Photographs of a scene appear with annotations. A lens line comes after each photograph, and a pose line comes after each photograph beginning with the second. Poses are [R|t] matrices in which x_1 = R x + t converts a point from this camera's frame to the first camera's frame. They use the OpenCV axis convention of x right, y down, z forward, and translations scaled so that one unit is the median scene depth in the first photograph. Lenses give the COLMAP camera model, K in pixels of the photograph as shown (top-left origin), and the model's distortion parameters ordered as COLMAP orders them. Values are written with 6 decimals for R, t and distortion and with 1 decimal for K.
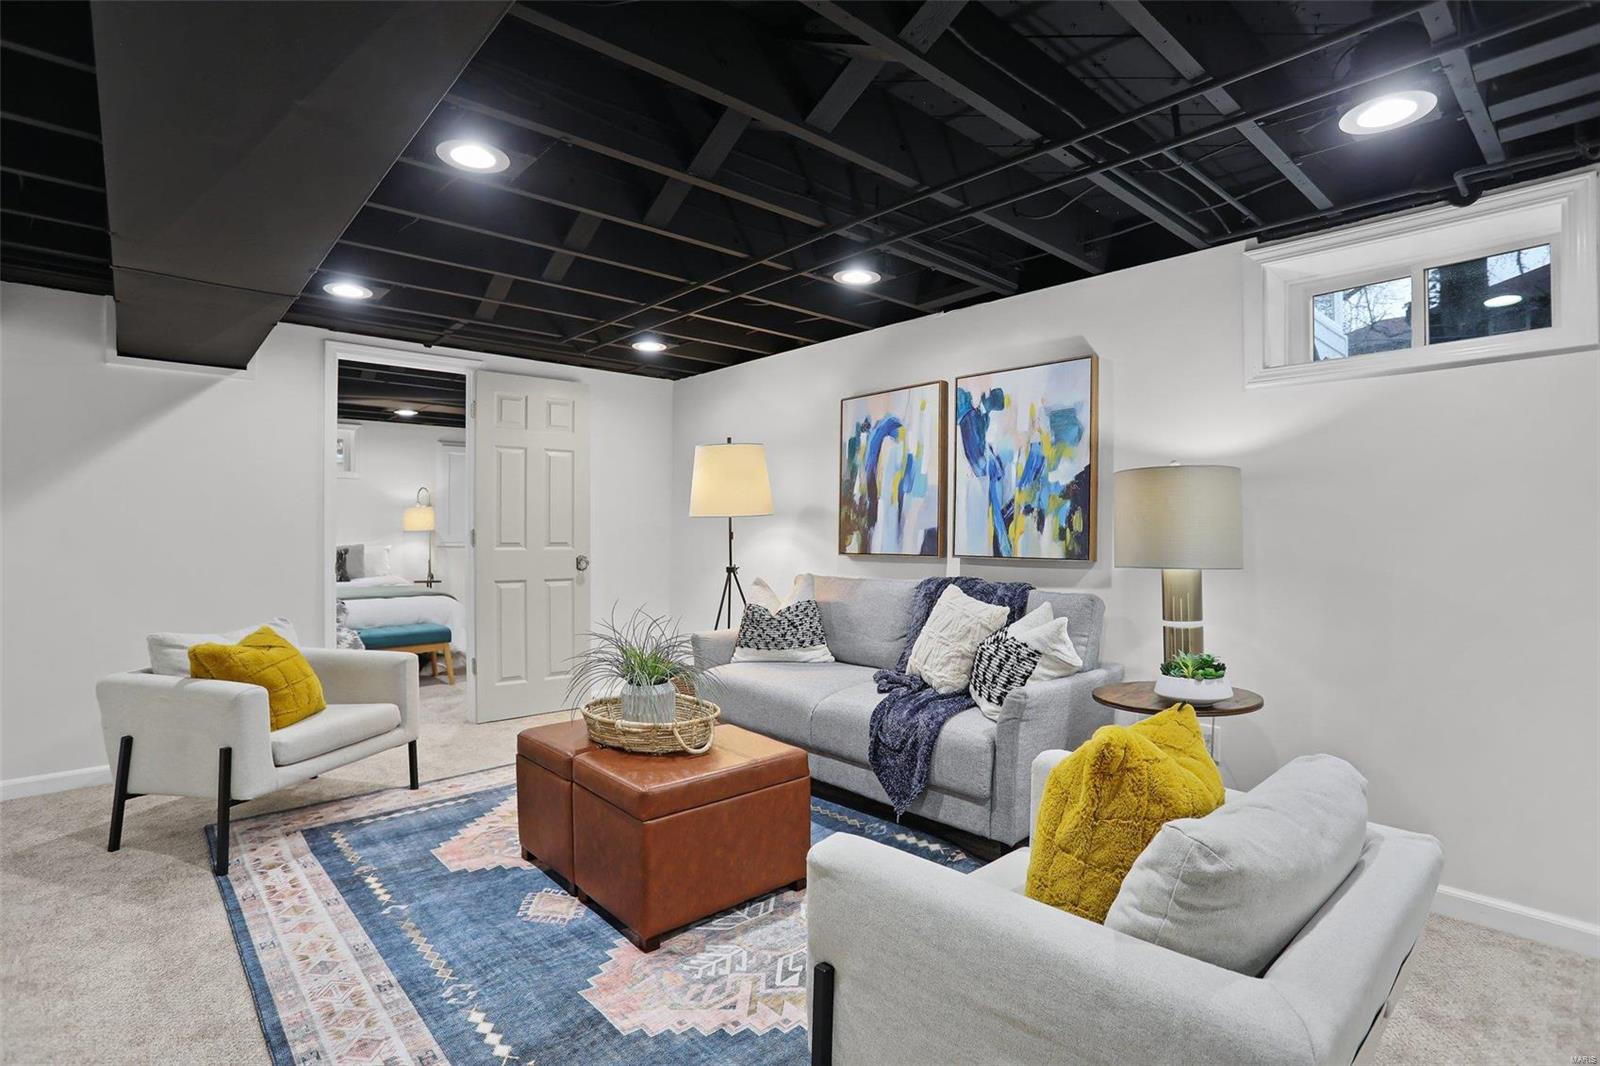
lens RADIAL K [[777.6, 0, 793.3], [0, 777.6, 531.1], [0, 0, 1]] dist [0.000419, 0.000009]
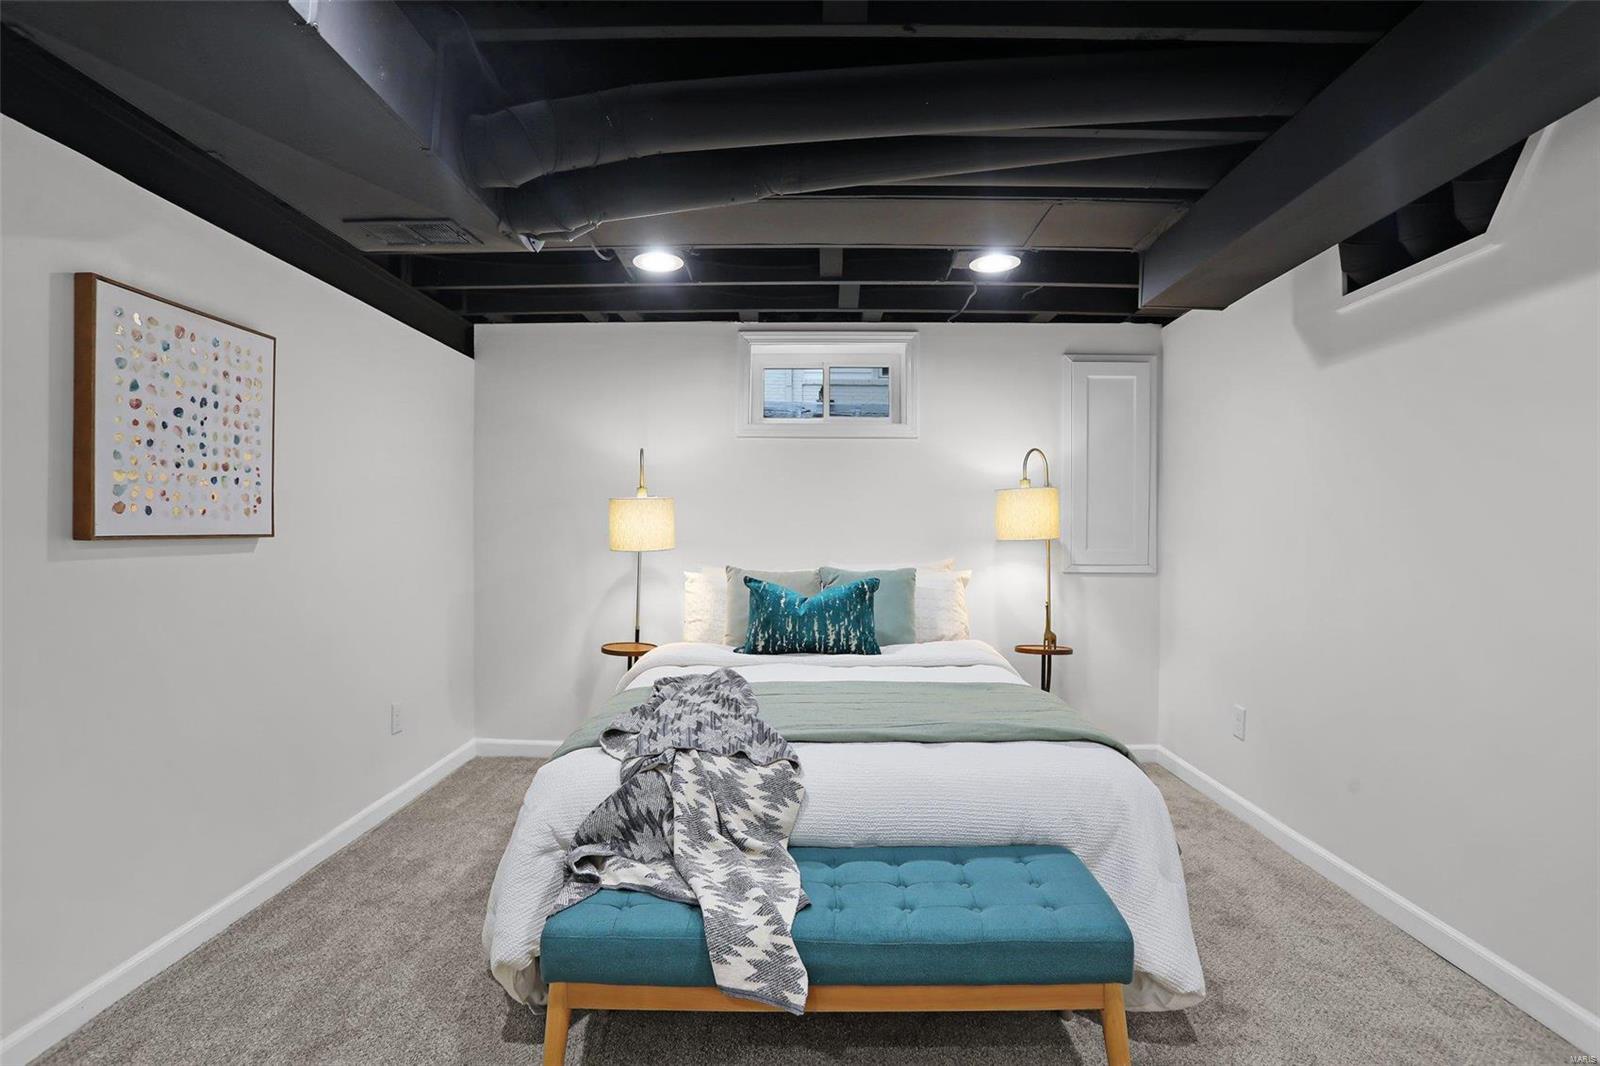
lens RADIAL K [[777.6, 0, 800.0], [0, 777.6, 535.5], [0, 0, 1]] dist [0.000419, 0.000009]
pose [[0.732866, -0.009657, -0.680304, -0.266450], [0.006597, 0.999953, -0.007087, -0.000044], [0.680341, 0.000705, 0.732896, 0.572729]]
